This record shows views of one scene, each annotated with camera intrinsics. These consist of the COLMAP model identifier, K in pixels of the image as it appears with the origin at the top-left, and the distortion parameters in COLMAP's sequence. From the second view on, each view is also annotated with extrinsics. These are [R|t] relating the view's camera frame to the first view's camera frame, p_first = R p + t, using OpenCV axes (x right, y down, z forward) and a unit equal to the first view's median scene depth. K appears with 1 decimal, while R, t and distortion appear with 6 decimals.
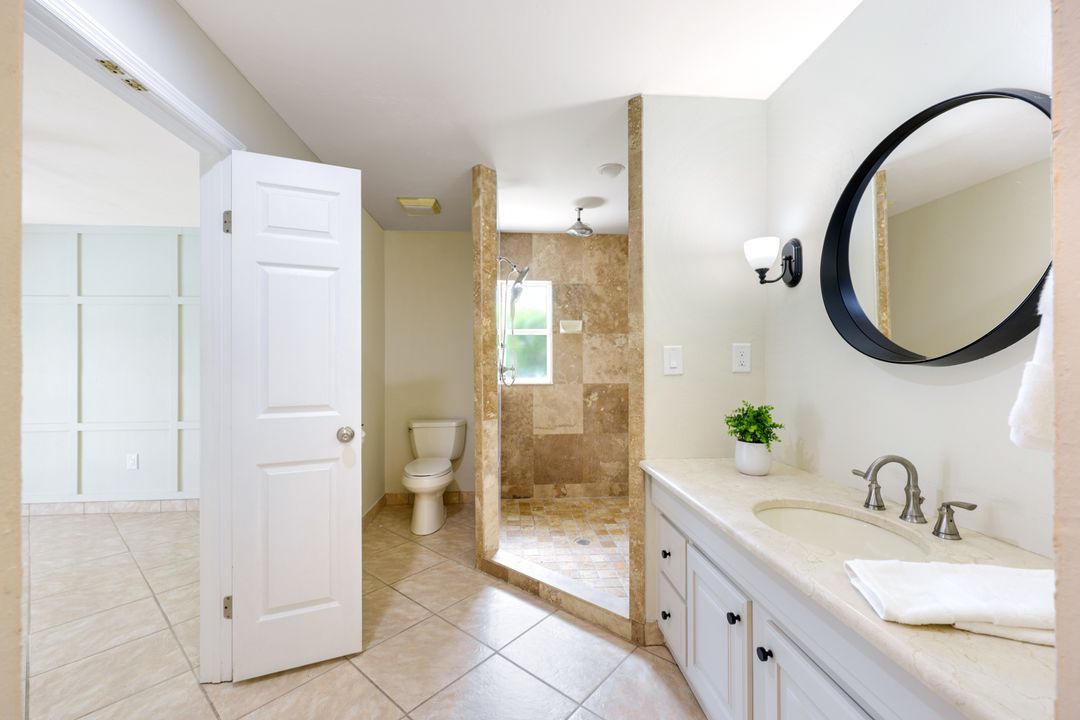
lens RADIAL K [[432.8, 0, 538.1], [0, 432.8, 363.7], [0, 0, 1]] dist [0.000212, 0.000464]
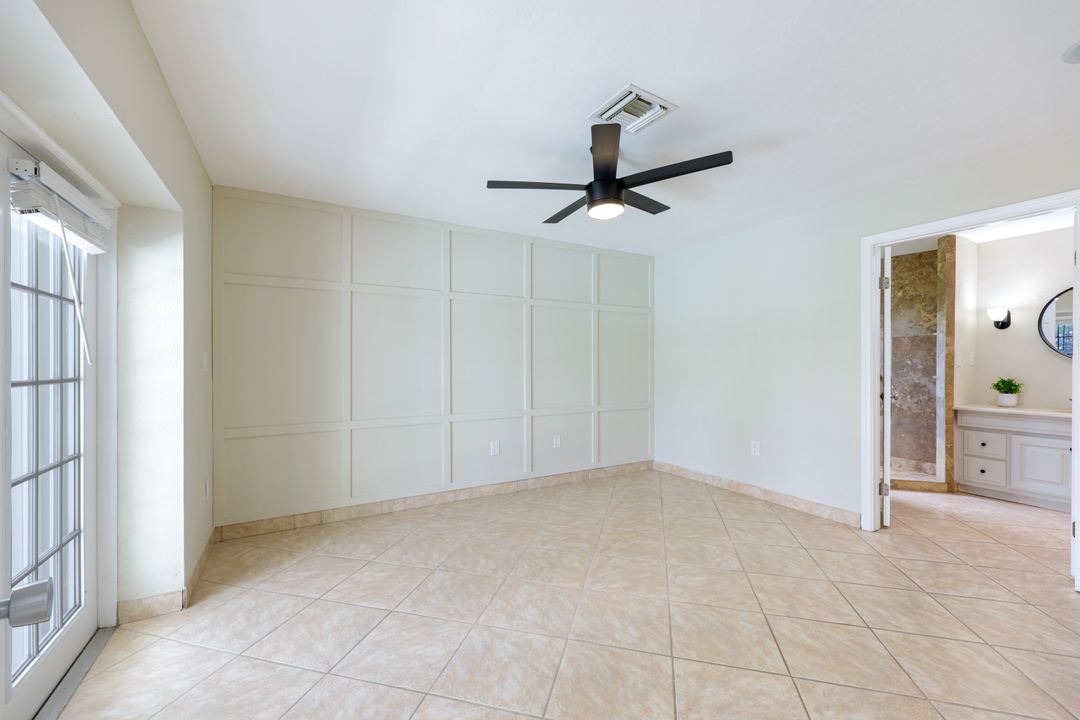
lens RADIAL K [[432.8, 0, 538.1], [0, 432.8, 363.7], [0, 0, 1]] dist [0.000212, 0.000464]
pose [[0.901662, 0.005872, 0.432401, -2.496175], [-0.007301, 0.999972, 0.001646, 0.025629], [-0.432379, -0.004641, 0.901680, -0.038268]]
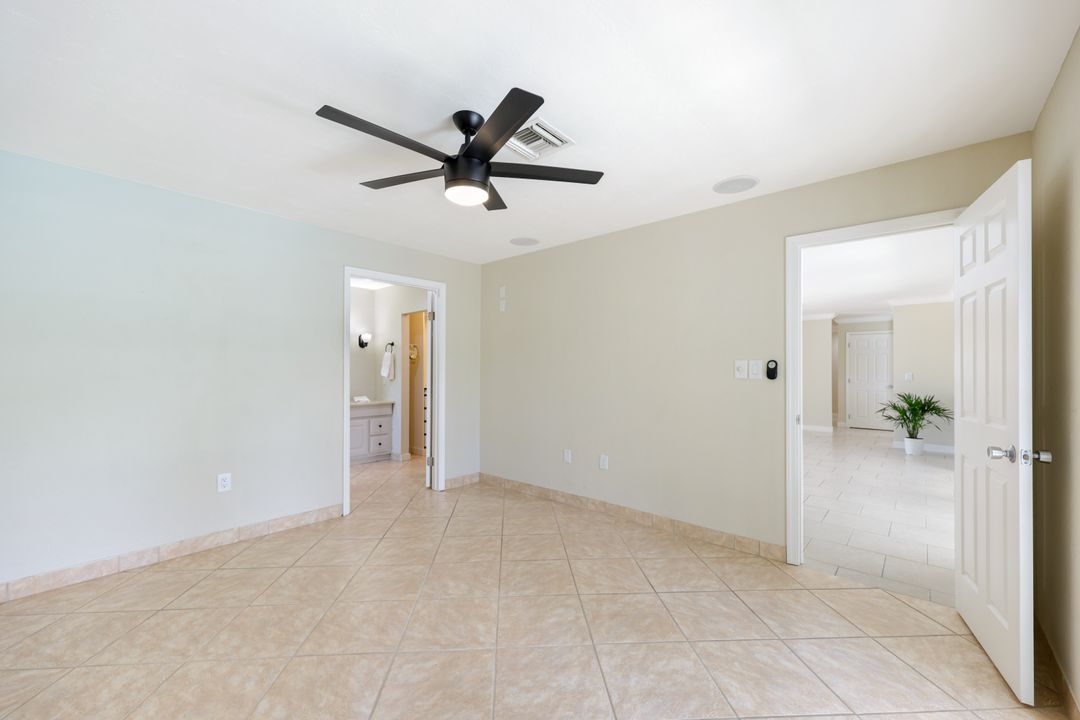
lens RADIAL K [[432.8, 0, 538.1], [0, 432.8, 363.7], [0, 0, 1]] dist [0.000212, 0.000464]
pose [[-0.693217, 0.016291, 0.720544, -2.654505], [0.003026, 0.999801, -0.019693, 0.015867], [-0.720722, -0.011471, -0.693129, 1.595099]]
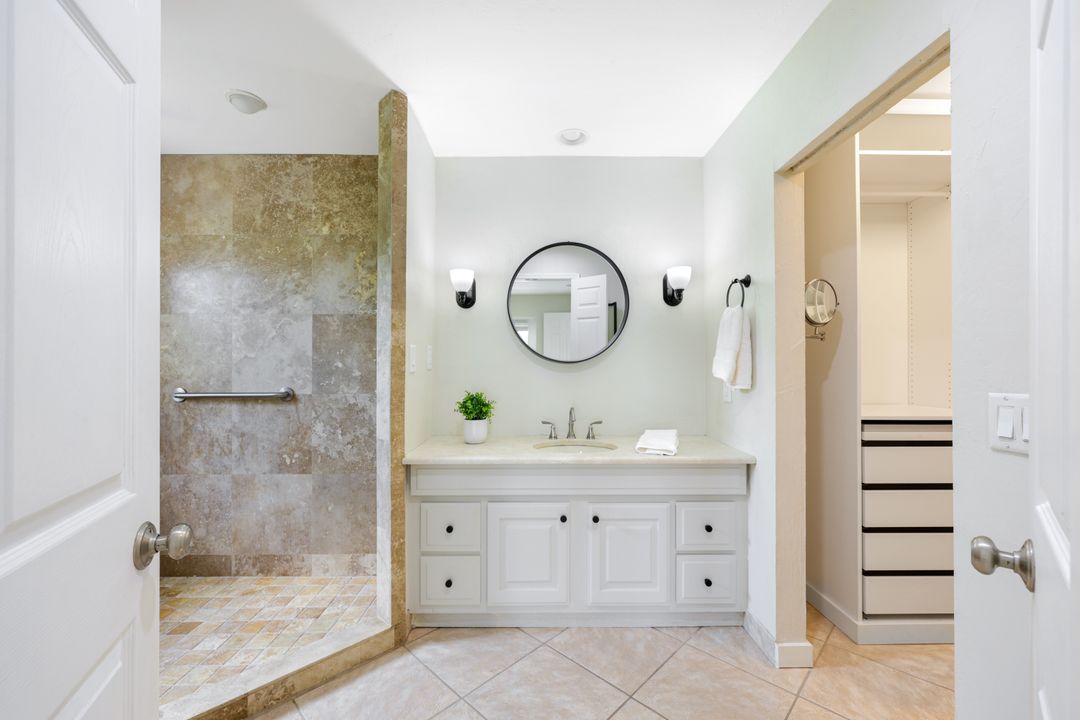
lens RADIAL K [[432.8, 0, 538.1], [0, 432.8, 363.7], [0, 0, 1]] dist [0.000212, 0.000464]
pose [[0.065304, 0.008572, 0.997829, -0.734200], [-0.001587, 0.999963, -0.008487, 0.013963], [-0.997864, -0.001029, 0.065315, 0.615890]]
